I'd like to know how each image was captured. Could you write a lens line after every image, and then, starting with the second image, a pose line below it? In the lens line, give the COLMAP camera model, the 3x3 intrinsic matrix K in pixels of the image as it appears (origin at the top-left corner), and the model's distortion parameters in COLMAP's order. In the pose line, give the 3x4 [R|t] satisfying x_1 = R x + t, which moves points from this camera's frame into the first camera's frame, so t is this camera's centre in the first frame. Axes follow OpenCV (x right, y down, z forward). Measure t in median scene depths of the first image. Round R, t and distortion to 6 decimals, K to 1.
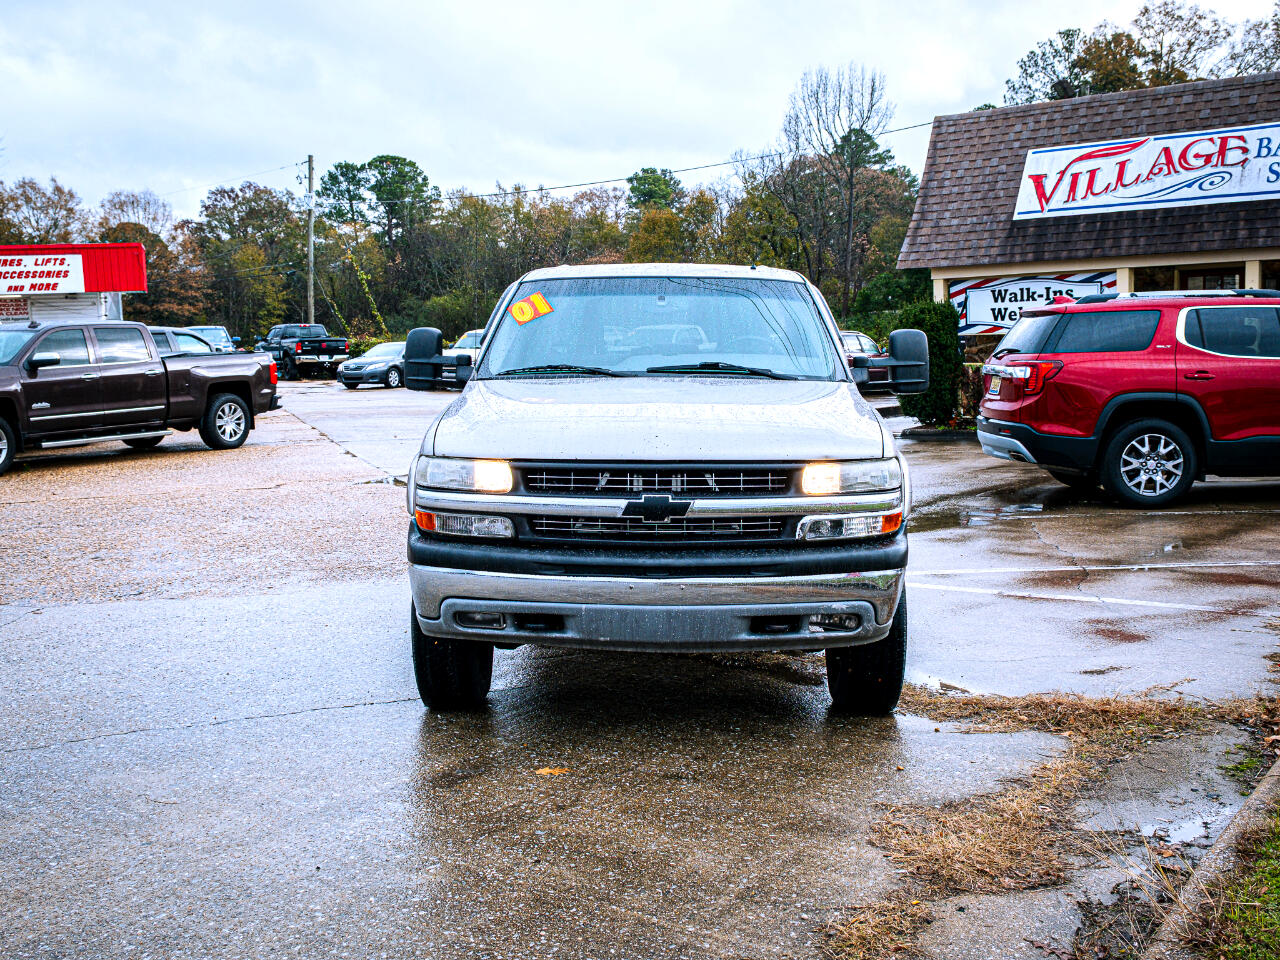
lens RADIAL K [[1319.5, 0, 593.8], [0, 1319.5, 481.6], [0, 0, 1]] dist [0.010830, 0.004594]
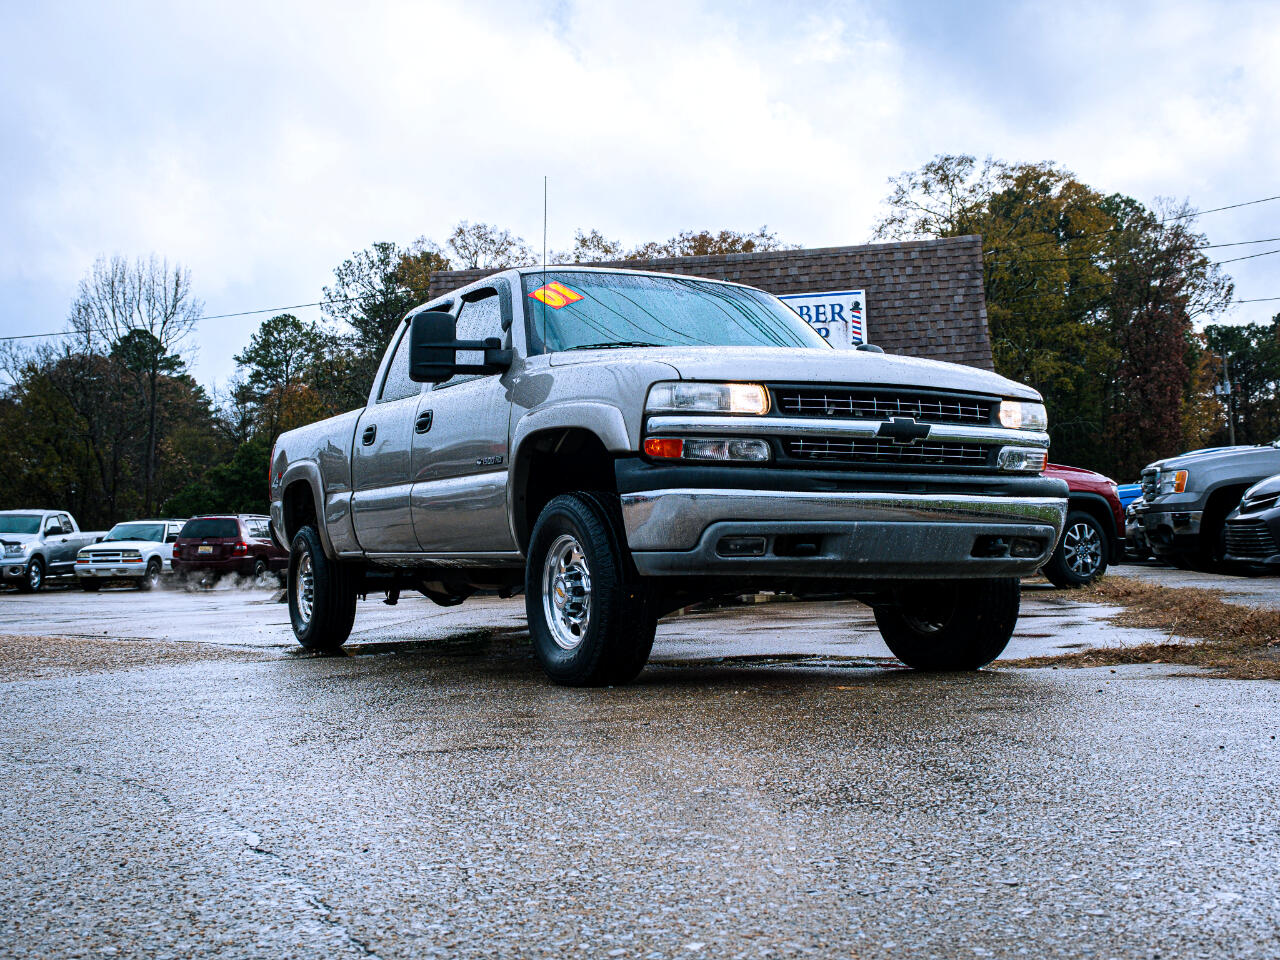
lens RADIAL K [[1489.6, 0, 573.2], [0, 1489.6, 475.0], [0, 0, 1]] dist [0.063559, -0.008101]
pose [[0.880128, 0.028667, 0.473870, -0.176195], [0.053644, 0.985777, -0.159268, 0.054561], [-0.471696, 0.165597, 0.866072, 0.027503]]
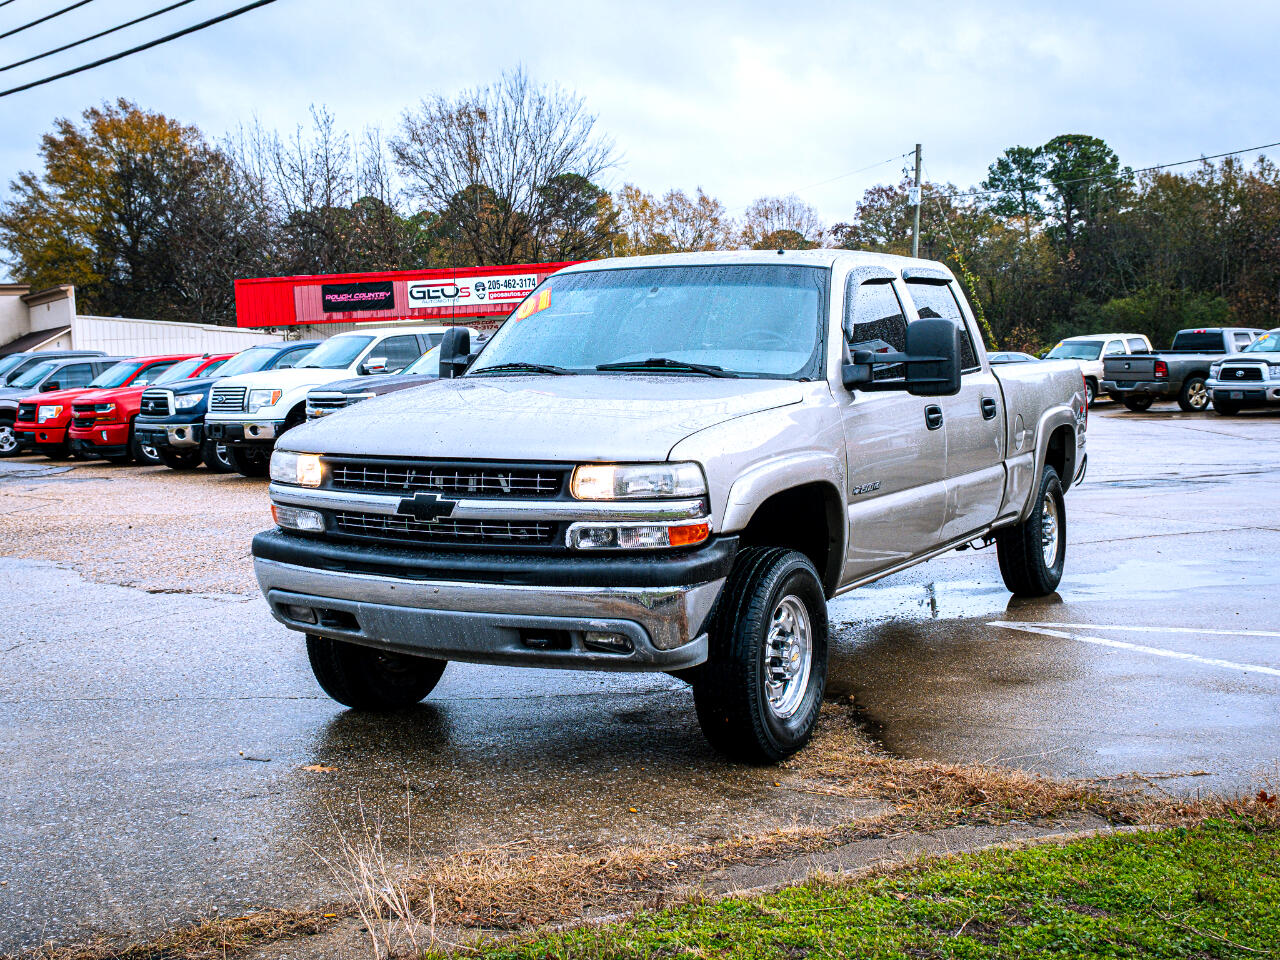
lens RADIAL K [[1489.6, 0, 573.2], [0, 1489.6, 475.0], [0, 0, 1]] dist [0.063559, -0.008101]
pose [[0.887370, 0.027477, -0.460238, 0.153861], [-0.039517, 0.999082, -0.016545, 0.002556], [0.459361, 0.032869, 0.887641, 0.020657]]
